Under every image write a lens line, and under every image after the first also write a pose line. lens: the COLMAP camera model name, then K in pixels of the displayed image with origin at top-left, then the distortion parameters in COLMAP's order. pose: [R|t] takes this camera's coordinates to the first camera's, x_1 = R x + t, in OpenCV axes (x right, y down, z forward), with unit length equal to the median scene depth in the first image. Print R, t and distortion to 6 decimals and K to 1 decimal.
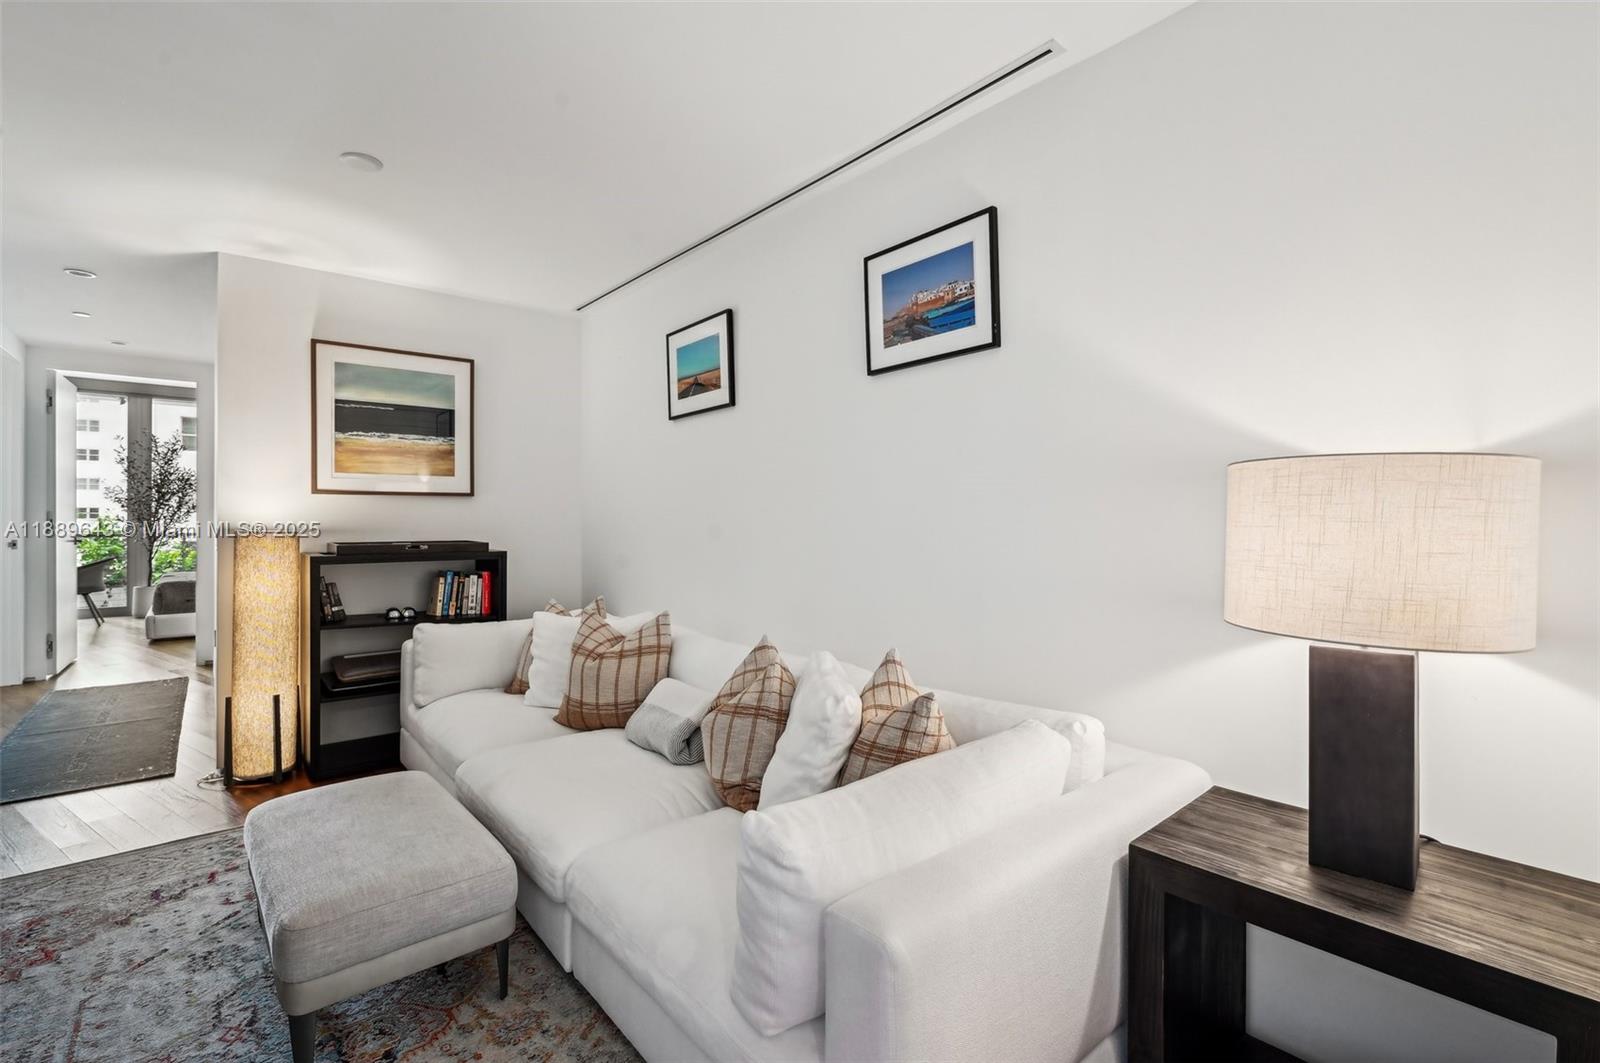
lens RADIAL K [[704.5, 0, 800.1], [0, 704.5, 508.7], [0, 0, 1]] dist [-0.000210, 0.000247]
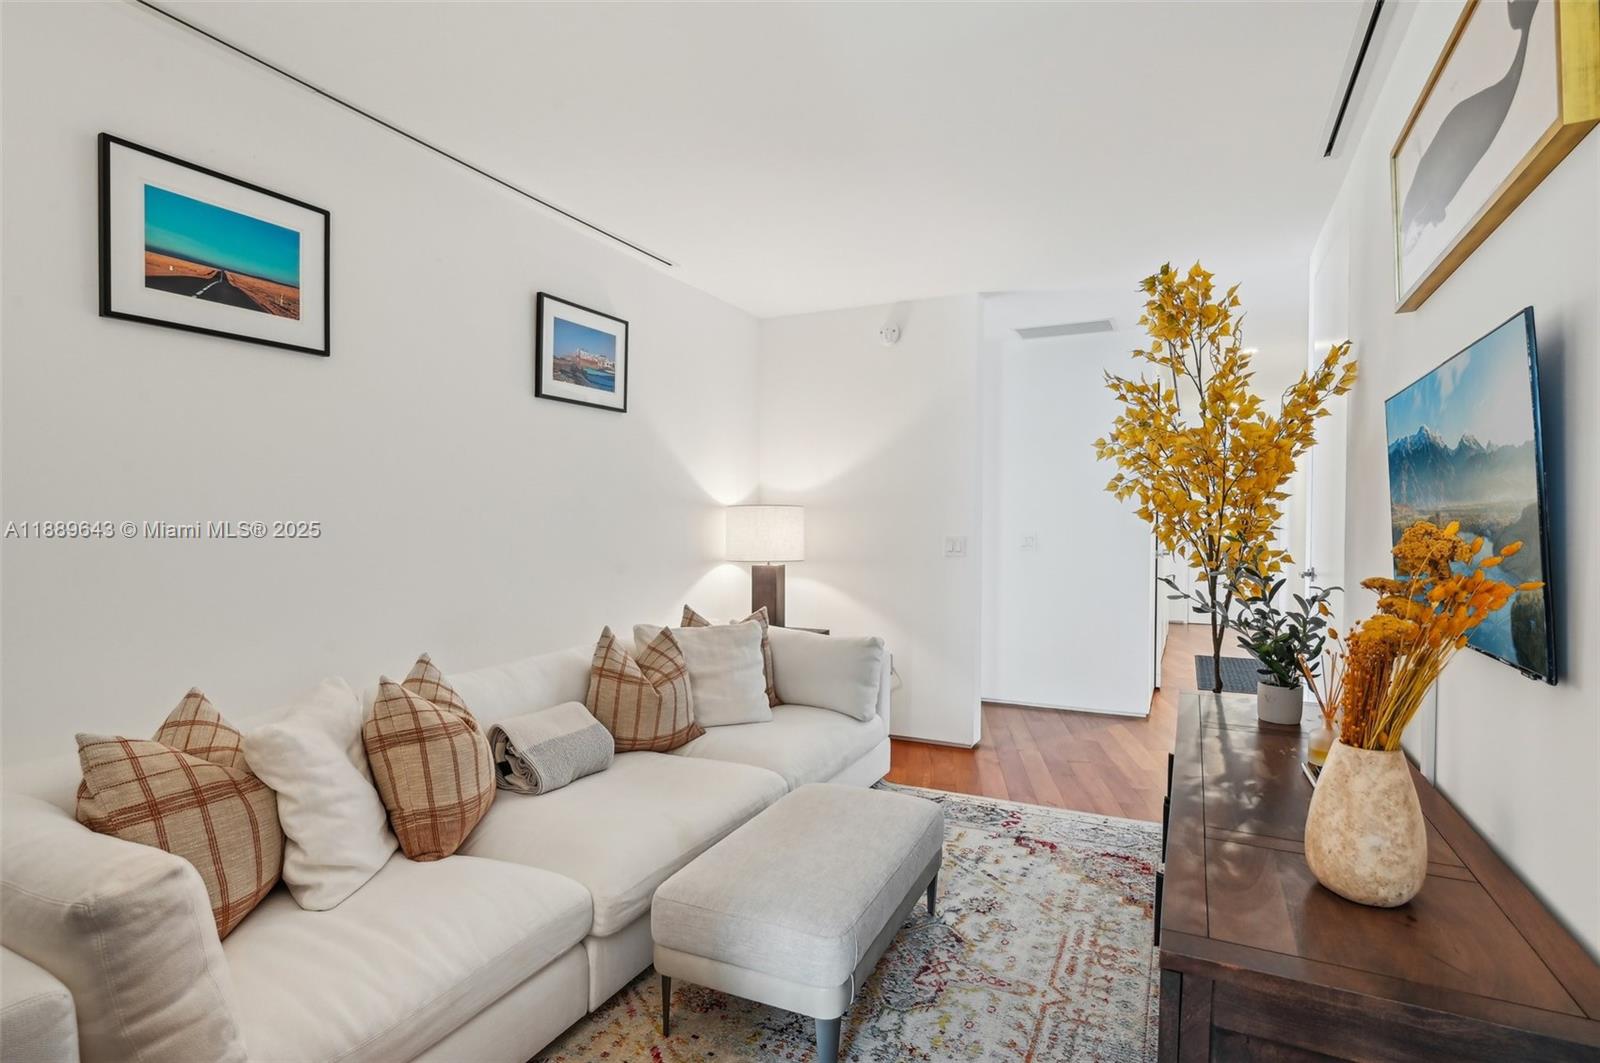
lens RADIAL K [[797.6, 0, 800.0], [0, 797.6, 531.5], [0, 0, 1]] dist [0.000067, 0.000013]
pose [[-0.396485, 0.000971, 0.918041, -1.352108], [-0.003151, 0.999992, -0.002419, 0.030265], [-0.918036, -0.003852, -0.396479, 1.225705]]
